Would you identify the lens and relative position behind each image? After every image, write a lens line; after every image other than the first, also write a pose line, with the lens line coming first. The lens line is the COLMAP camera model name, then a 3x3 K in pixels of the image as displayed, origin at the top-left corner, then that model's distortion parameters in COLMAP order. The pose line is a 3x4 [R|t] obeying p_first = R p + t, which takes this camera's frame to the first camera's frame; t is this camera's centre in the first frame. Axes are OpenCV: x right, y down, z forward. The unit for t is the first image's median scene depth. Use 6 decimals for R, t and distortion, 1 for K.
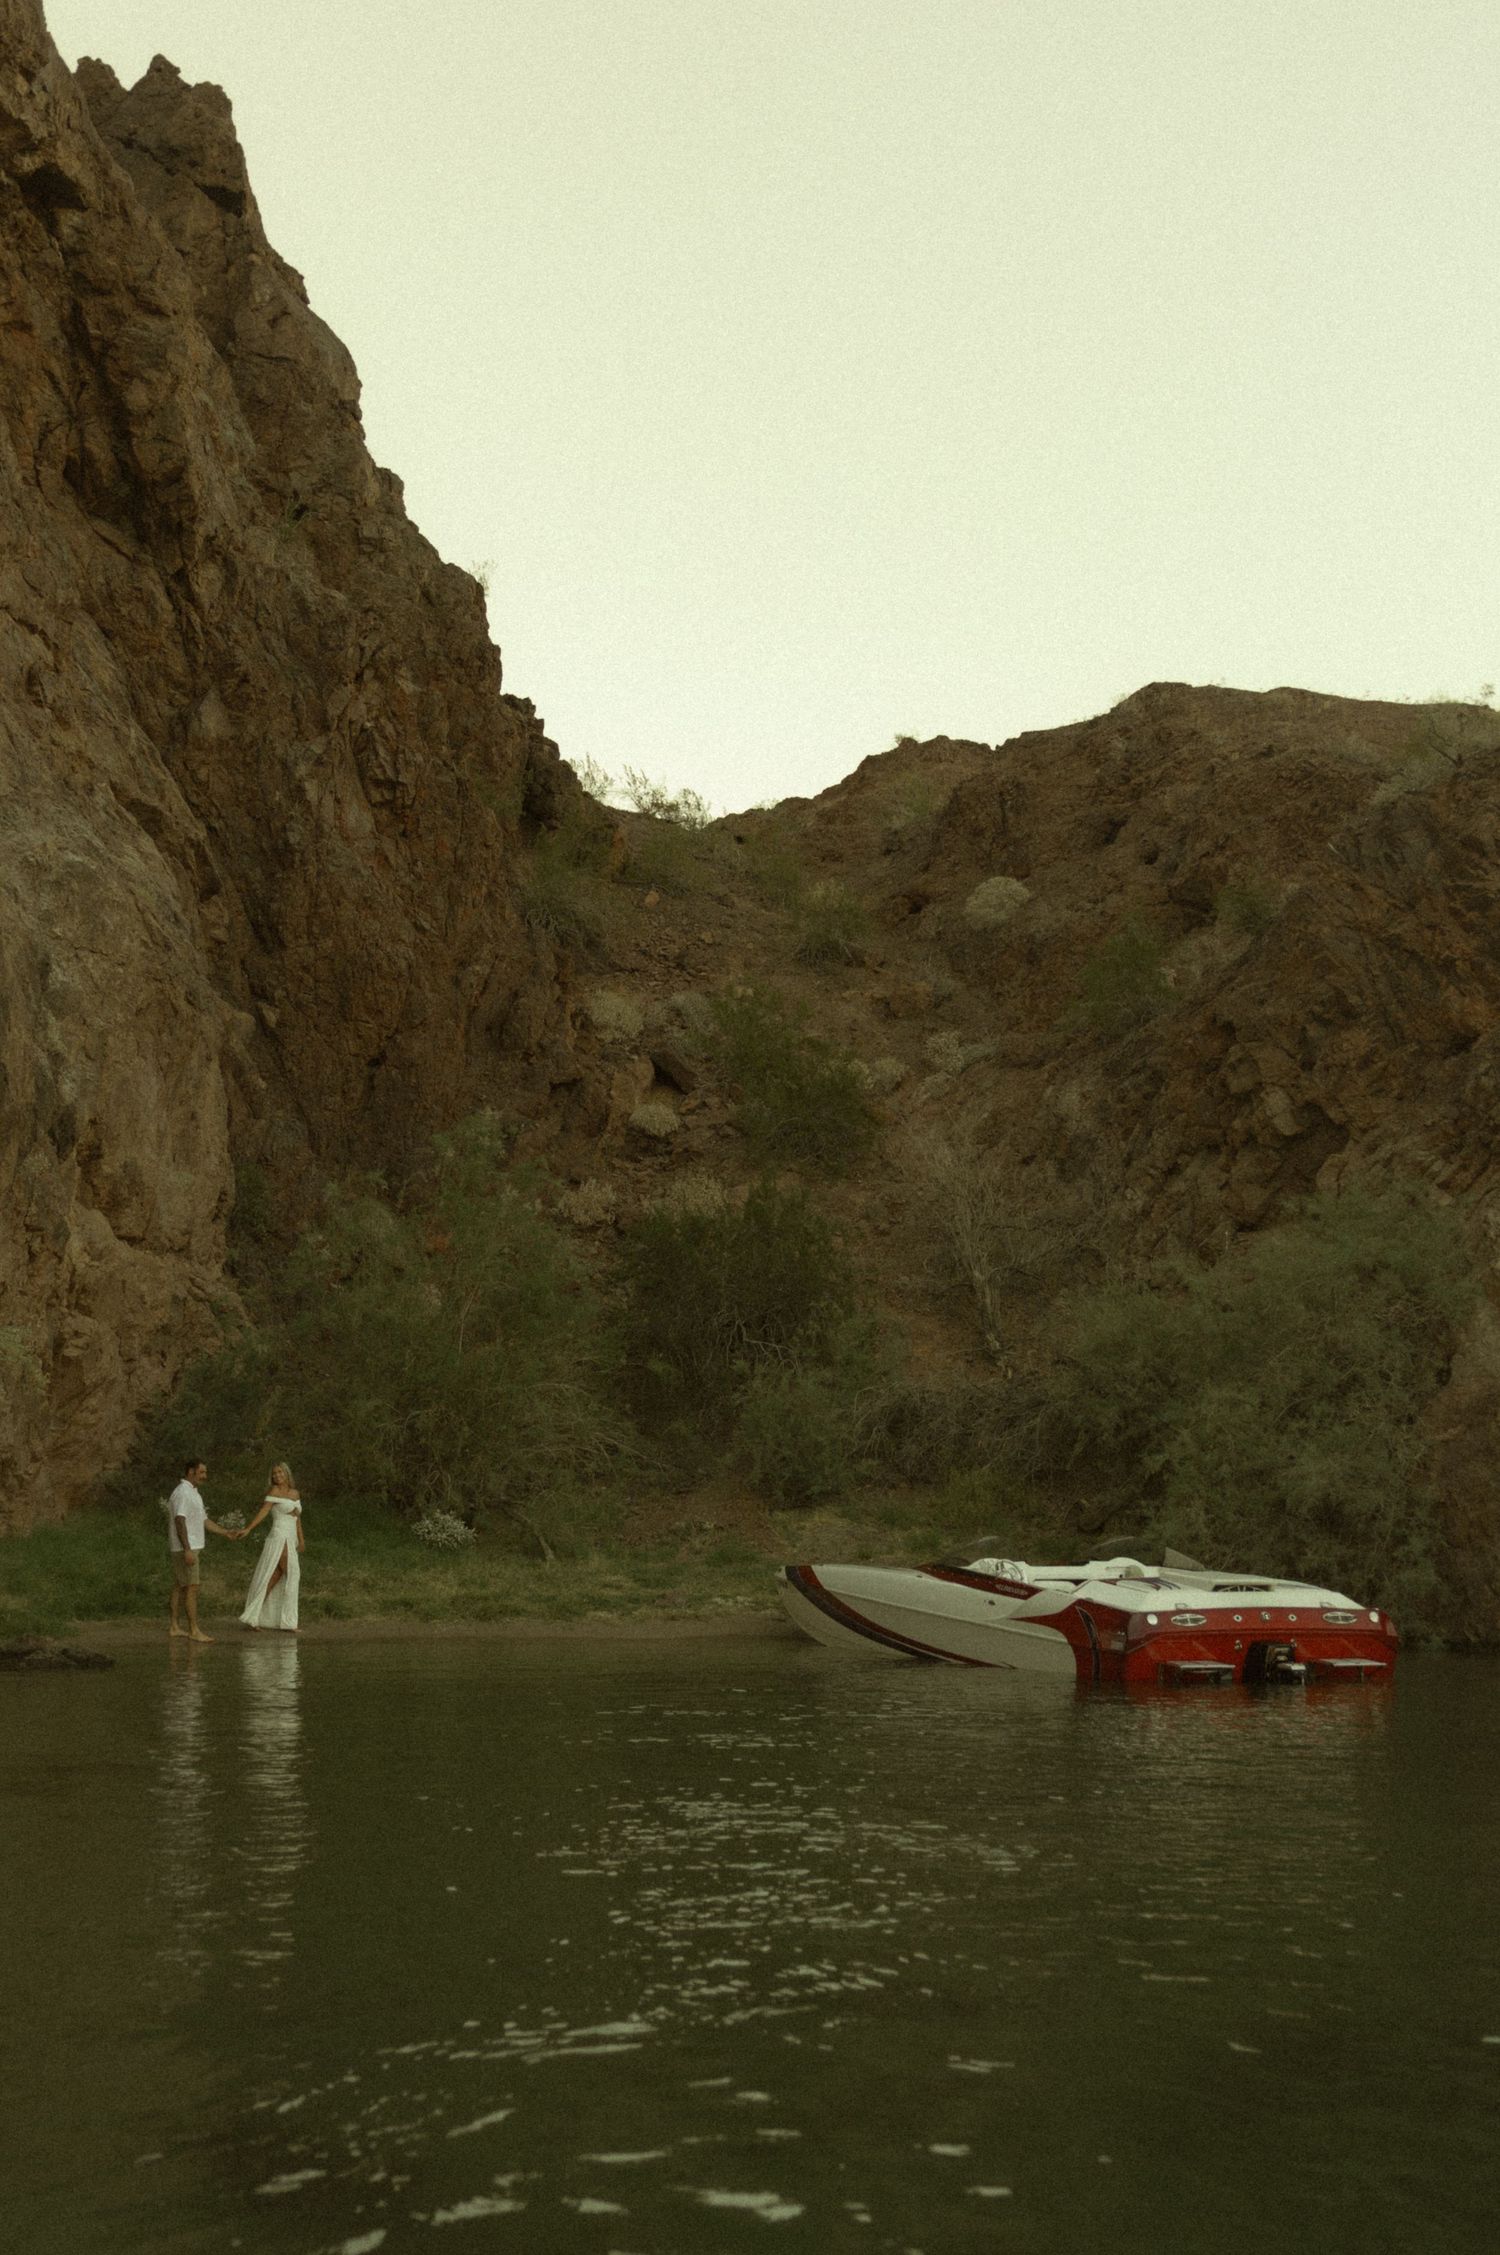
lens RADIAL K [[2786.4, 0, 663.9], [0, 2786.4, 1252.1], [0, 0, 1]] dist [0.001676, -0.003926]
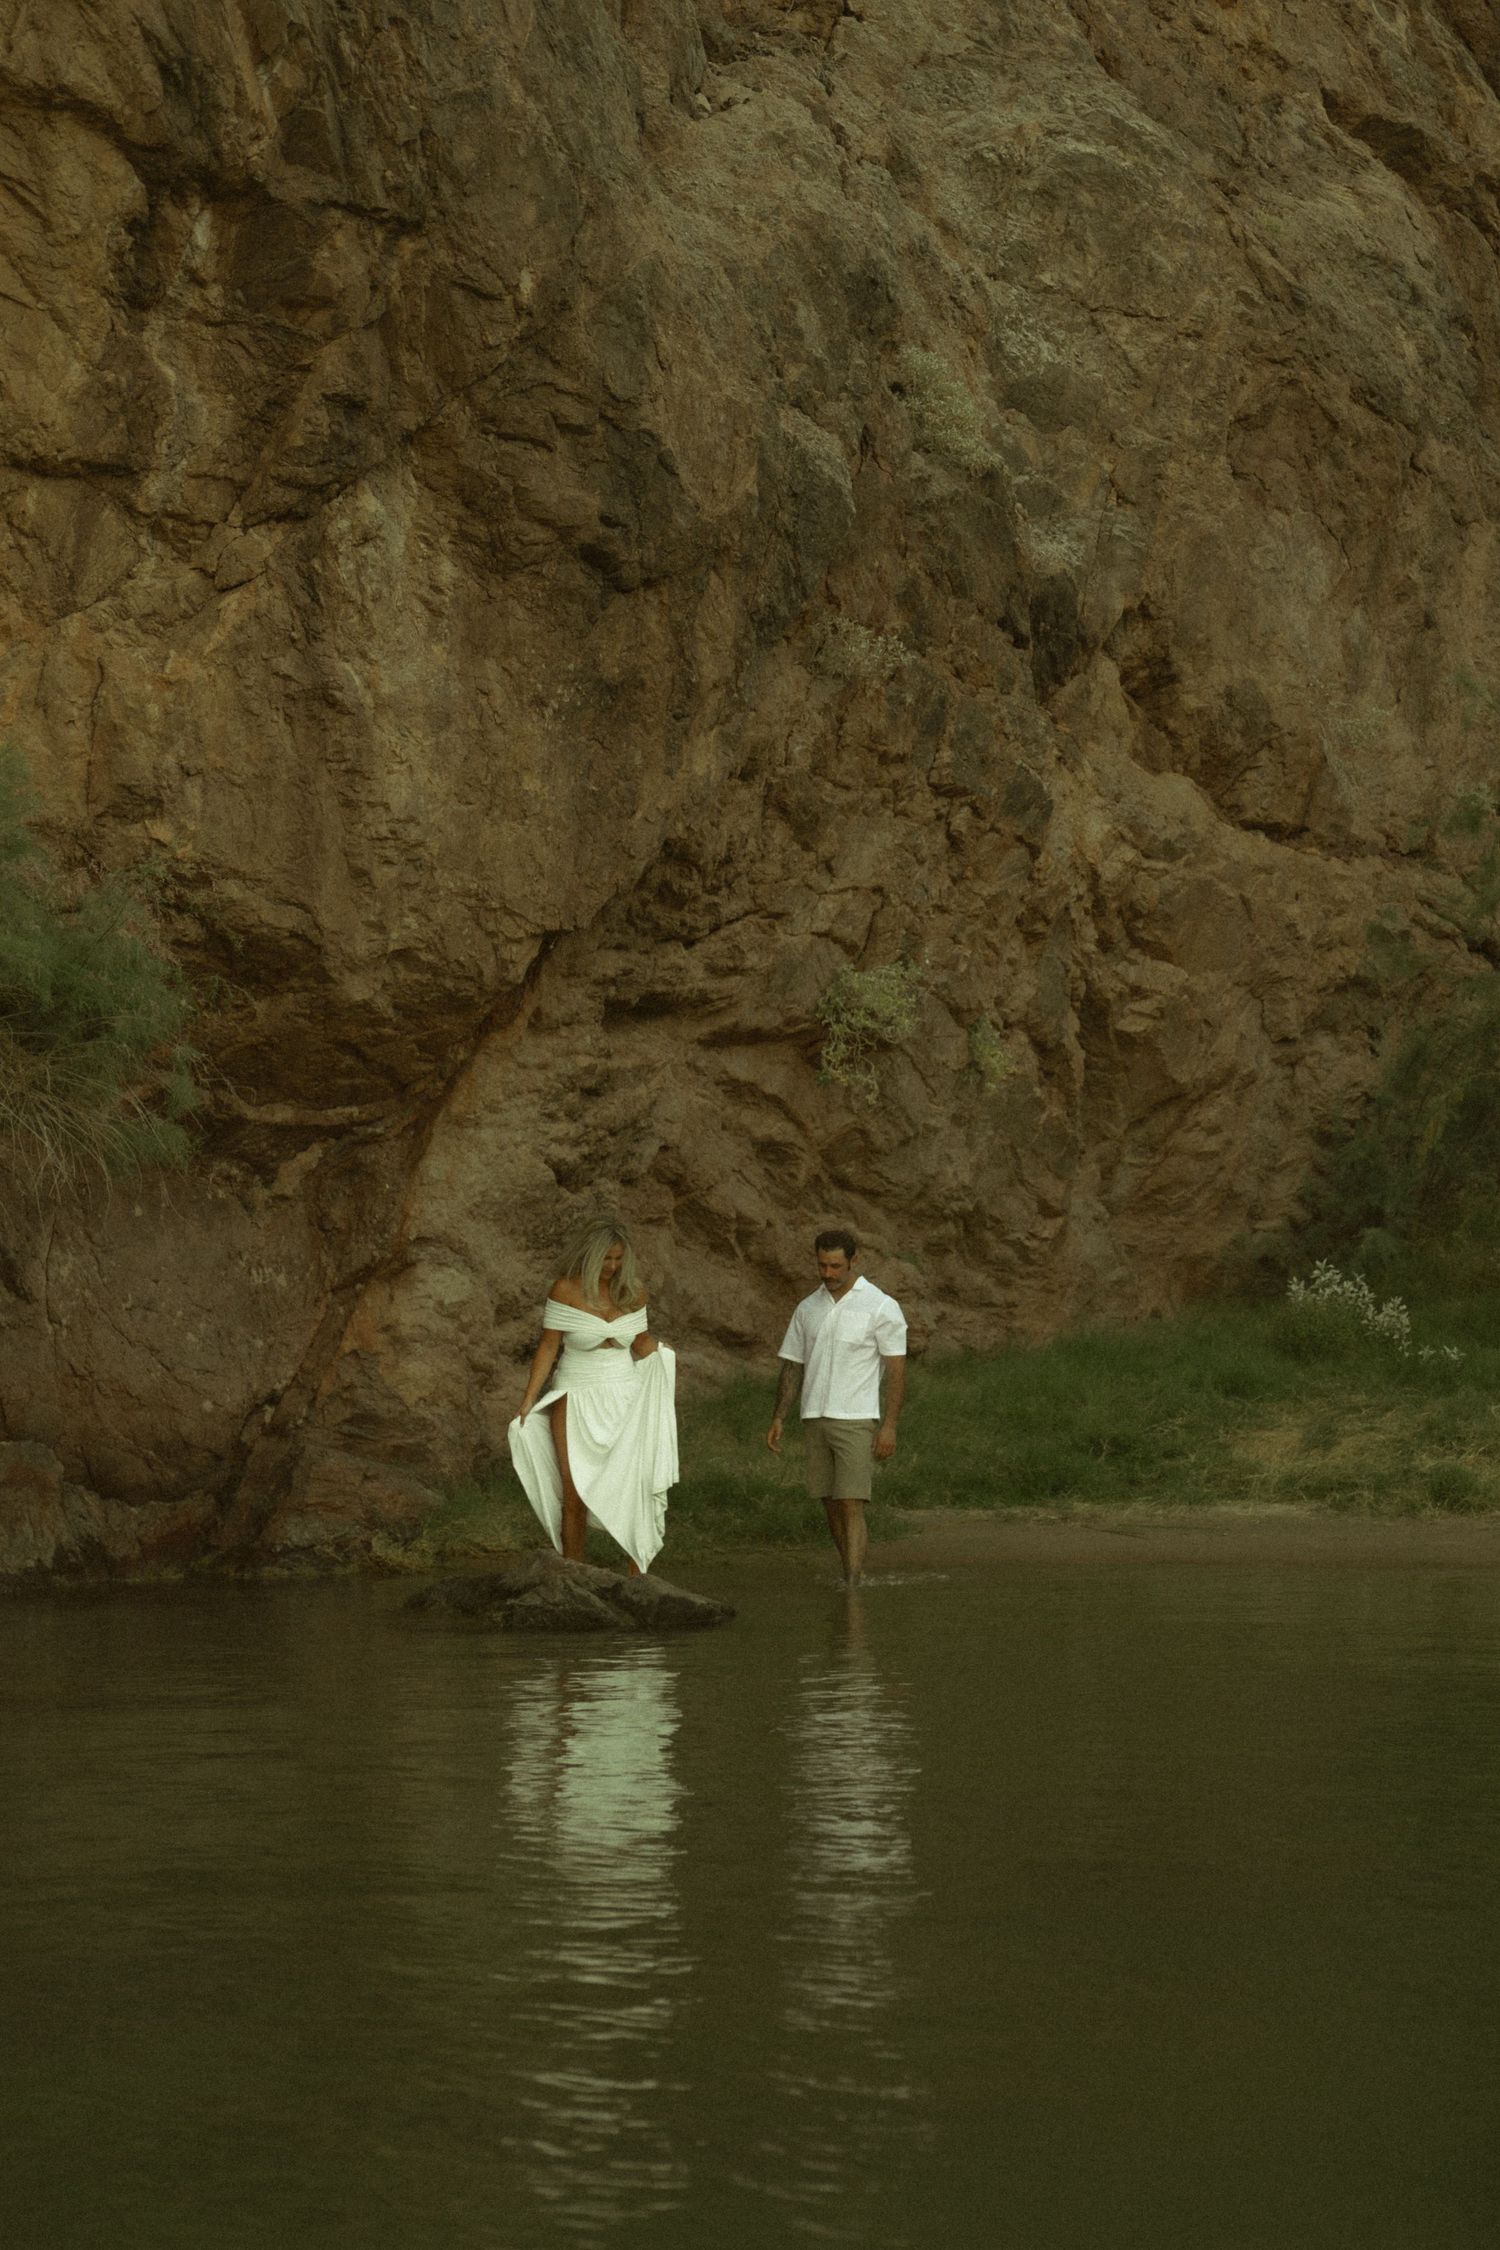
lens RADIAL K [[3427.6, 0, 750.0], [0, 3427.6, 1125.0], [0, 0, 1]] dist [-0.200022, 1.446928]
pose [[0.861870, -0.035781, -0.505865, 0.069843], [0.054739, 0.998244, 0.022654, 0.035304], [0.504166, -0.047215, 0.862315, 0.348914]]
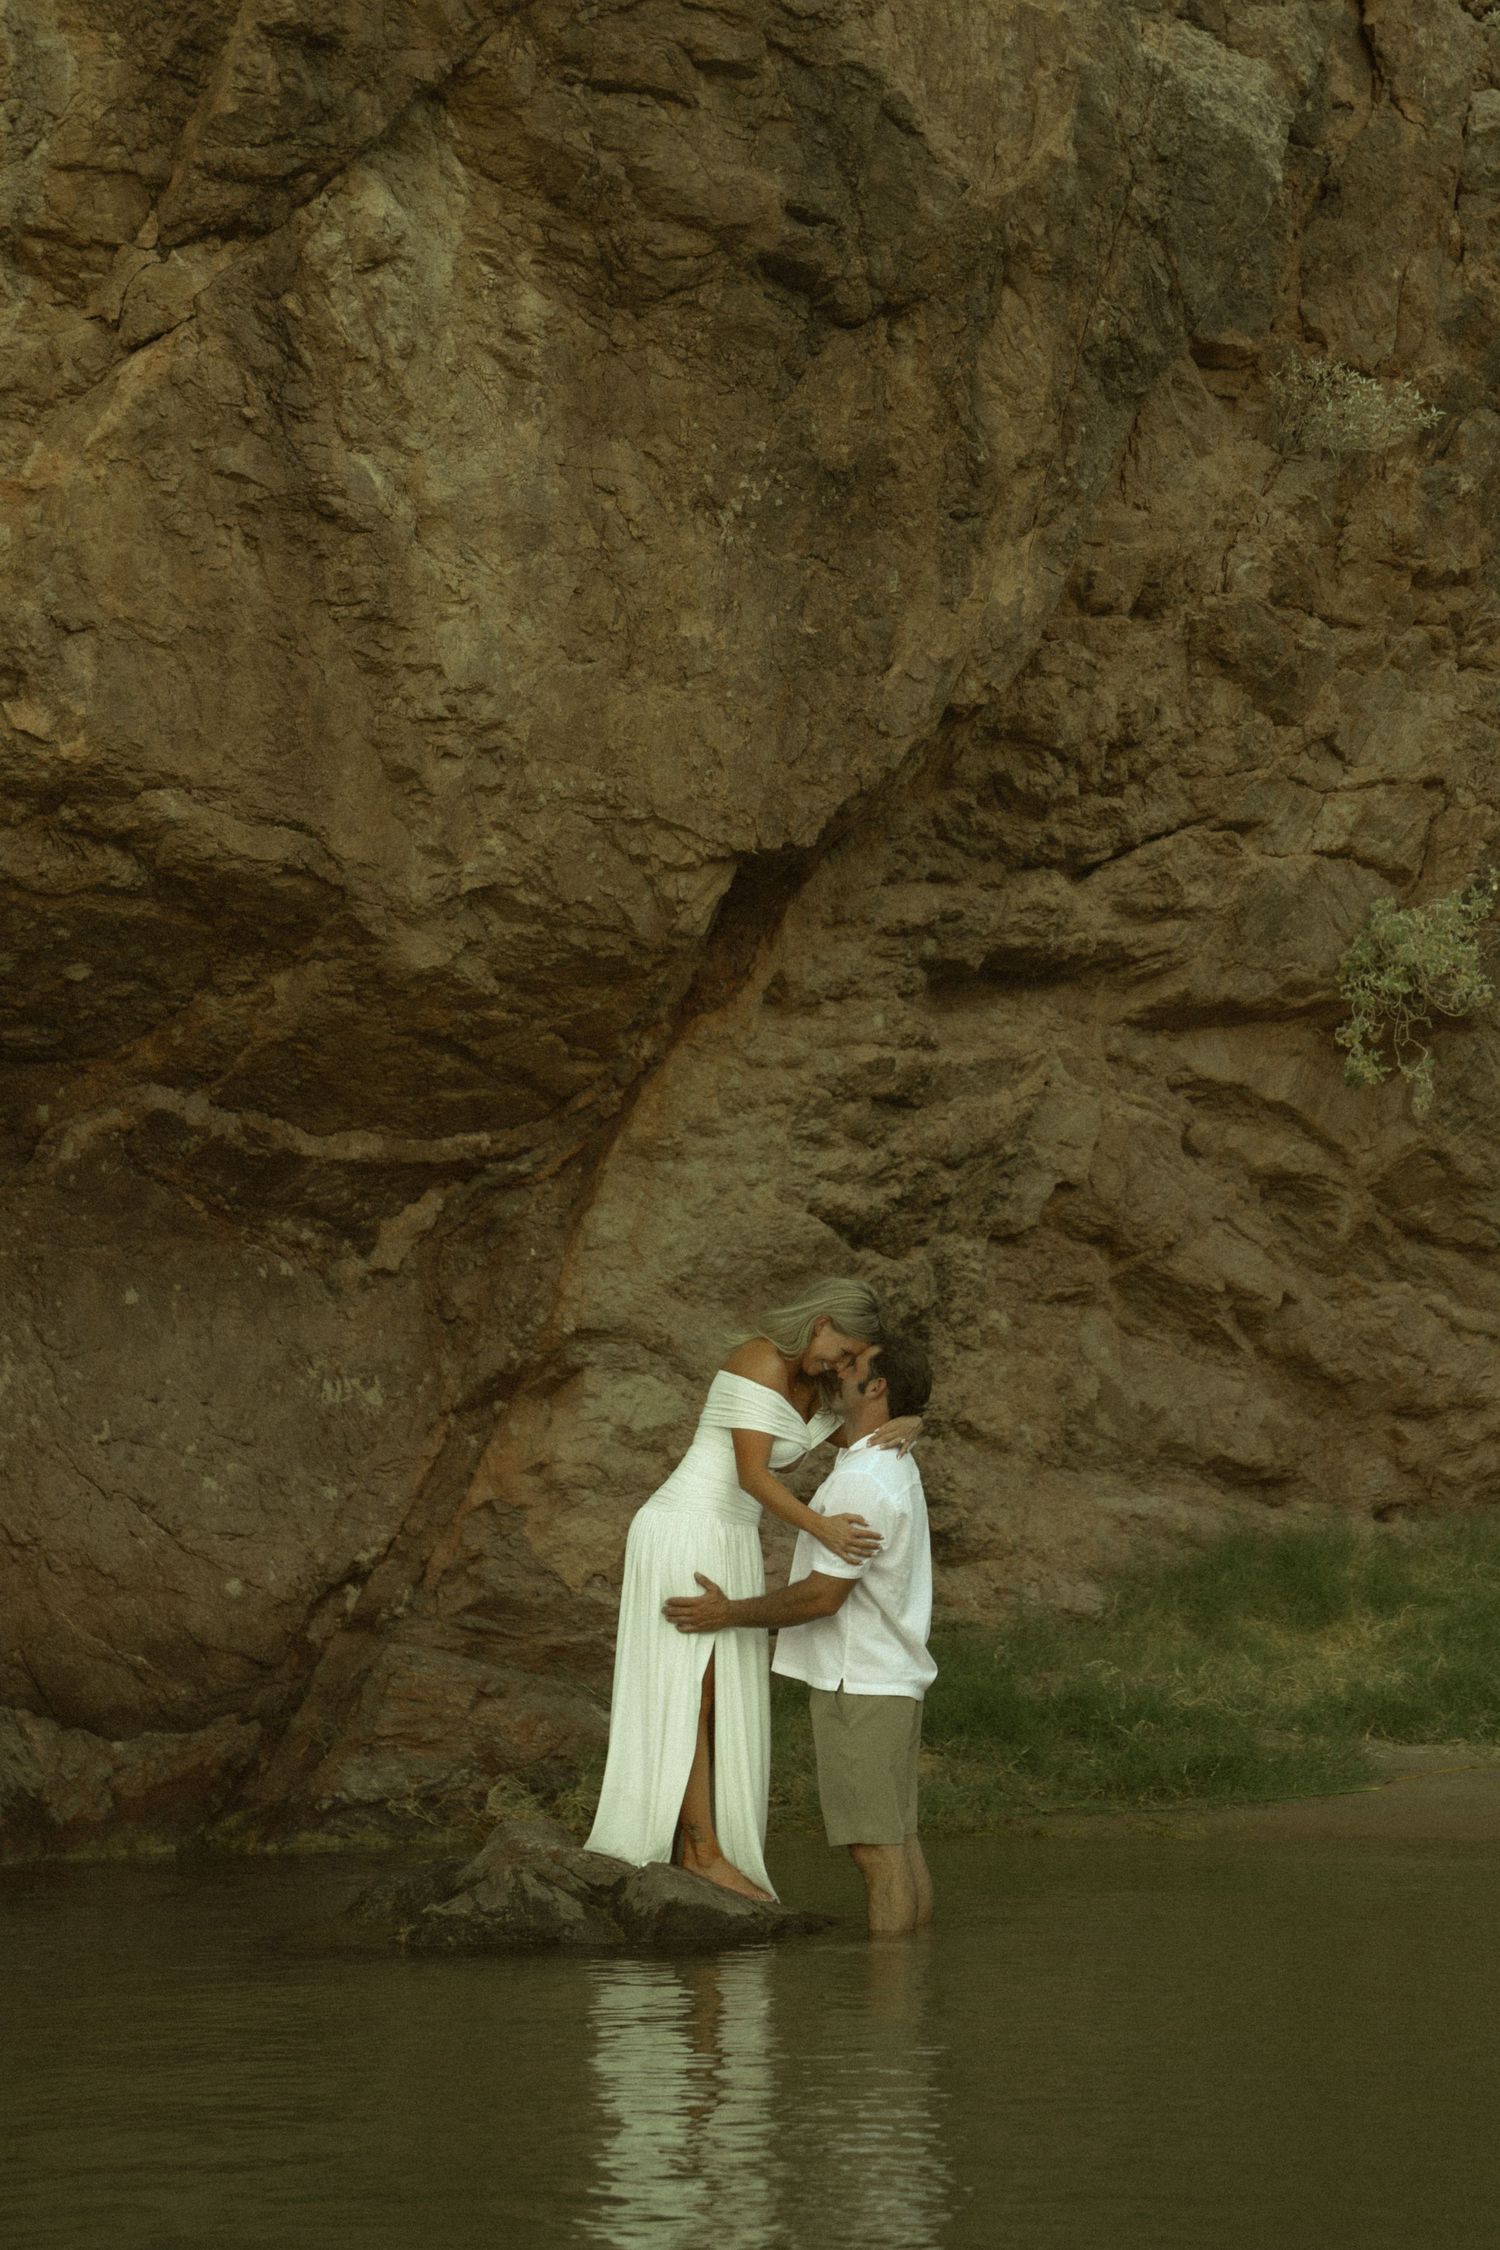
lens RADIAL K [[4440.7, 0, 750.0], [0, 4440.7, 1125.0], [0, 0, 1]] dist [-0.510659, 8.119101]
pose [[0.692356, -0.068881, -0.718261, 0.091738], [0.086148, 0.996204, -0.012495, 0.047169], [0.716395, -0.053226, 0.695662, 0.467449]]
